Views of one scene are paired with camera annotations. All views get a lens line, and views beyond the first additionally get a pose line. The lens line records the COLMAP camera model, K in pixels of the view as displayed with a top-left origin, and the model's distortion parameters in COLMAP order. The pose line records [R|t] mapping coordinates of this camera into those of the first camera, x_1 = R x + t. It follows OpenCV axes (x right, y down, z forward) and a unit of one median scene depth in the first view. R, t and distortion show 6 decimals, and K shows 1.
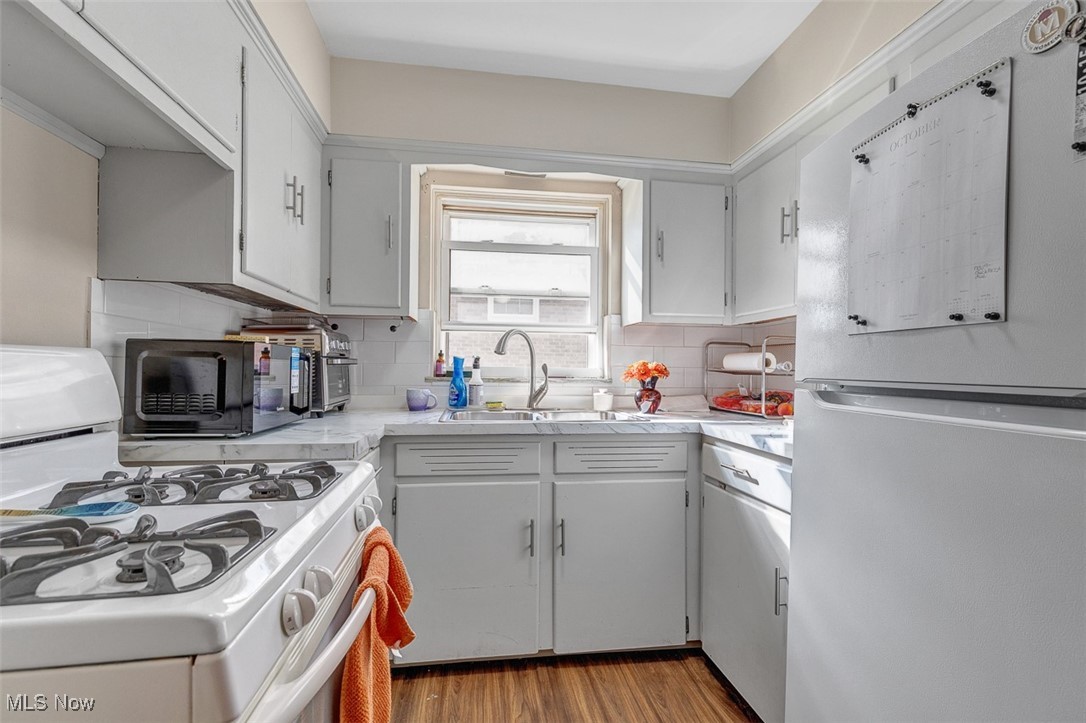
lens RADIAL K [[492.4, 0, 546.3], [0, 492.4, 365.5], [0, 0, 1]] dist [0.009597, -0.003243]
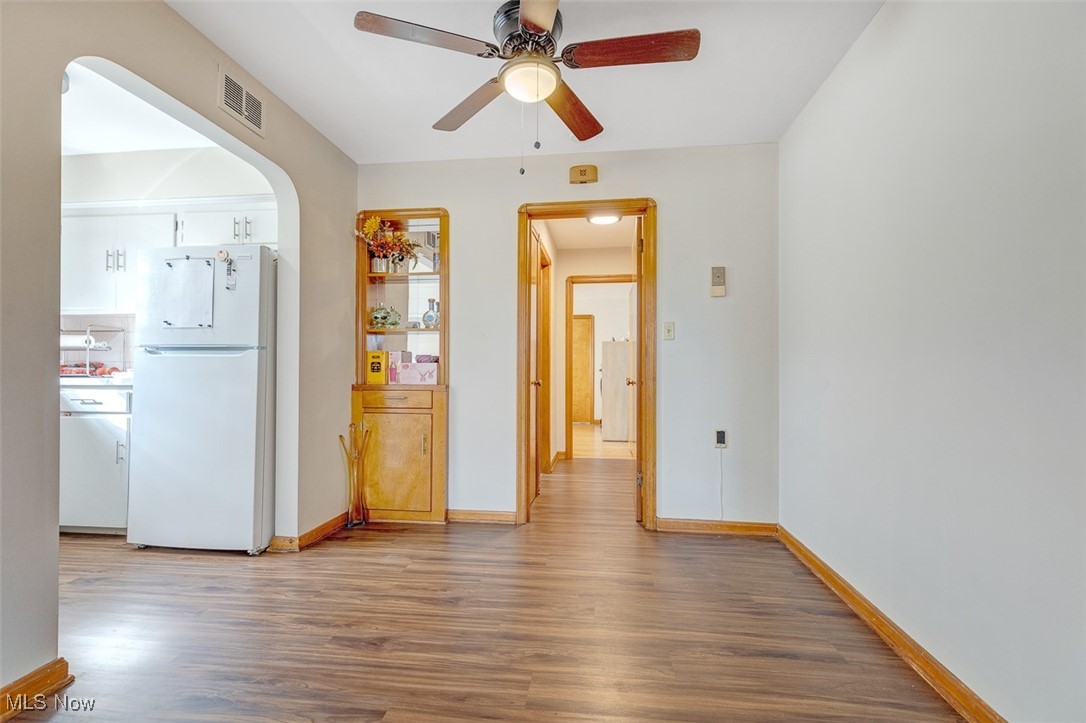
lens RADIAL K [[492.4, 0, 544.3], [0, 492.4, 365.5], [0, 0, 1]] dist [0.009597, -0.003243]
pose [[0.280743, 0.002030, 0.959781, -0.830646], [-0.003621, 0.999993, -0.001056, 0.082787], [-0.959776, -0.003179, 0.280749, -1.043964]]
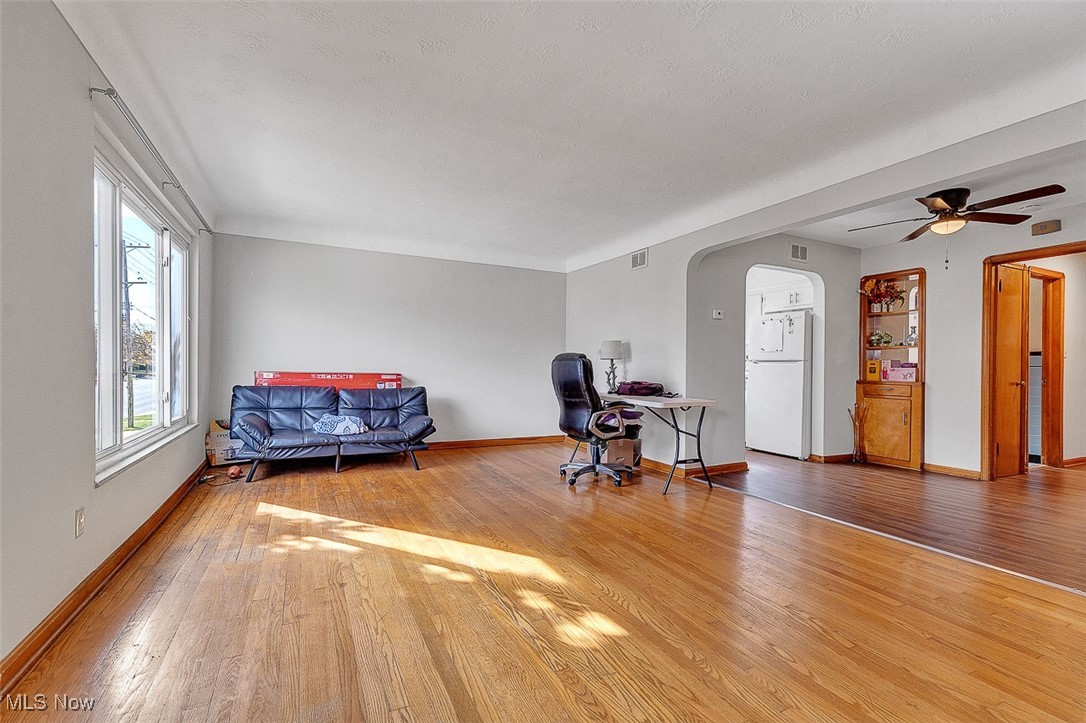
lens RADIAL K [[492.4, 0, 539.4], [0, 492.4, 367.1], [0, 0, 1]] dist [0.009597, -0.003243]
pose [[0.954876, 0.000169, 0.297006, -2.235731], [-0.002926, 0.999957, 0.008837, 0.046397], [-0.296992, -0.009307, 0.954835, -2.342669]]
